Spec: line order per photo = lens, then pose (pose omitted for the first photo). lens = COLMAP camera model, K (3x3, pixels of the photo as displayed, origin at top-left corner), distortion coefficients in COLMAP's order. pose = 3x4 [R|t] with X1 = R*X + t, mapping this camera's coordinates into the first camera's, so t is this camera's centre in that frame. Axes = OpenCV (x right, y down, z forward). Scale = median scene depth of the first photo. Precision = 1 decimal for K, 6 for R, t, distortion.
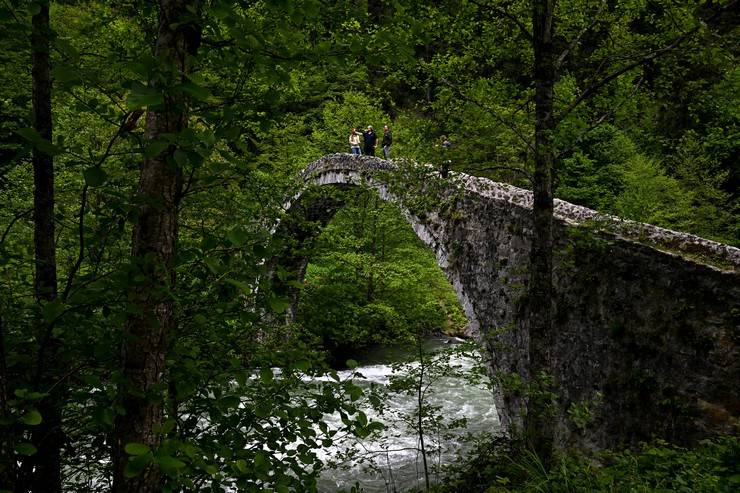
lens RADIAL K [[1580.7, 0, 372.9], [0, 1580.7, 245.7], [0, 0, 1]] dist [0.720038, 0.000000]
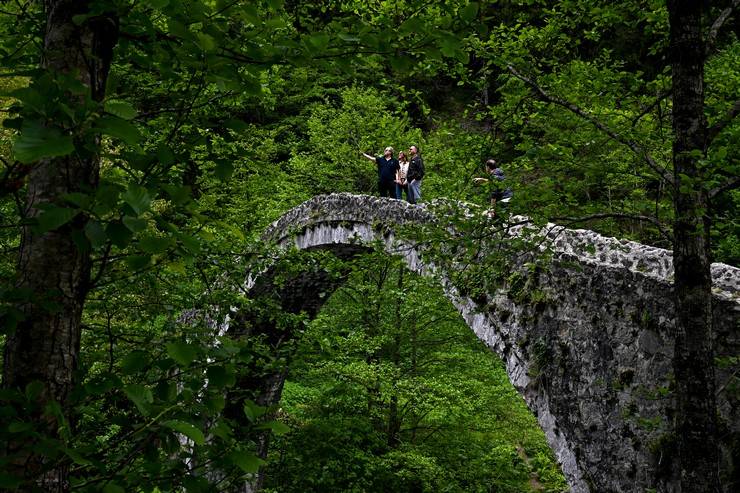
lens RADIAL K [[1580.7, 0, 367.7], [0, 1580.7, 247.8], [0, 0, 1]] dist [0.720038, 0.000000]
pose [[0.998926, -0.019550, -0.042001, 0.014762], [0.013953, 0.991464, -0.129636, 0.038505], [0.044177, 0.128910, 0.990672, 0.415963]]
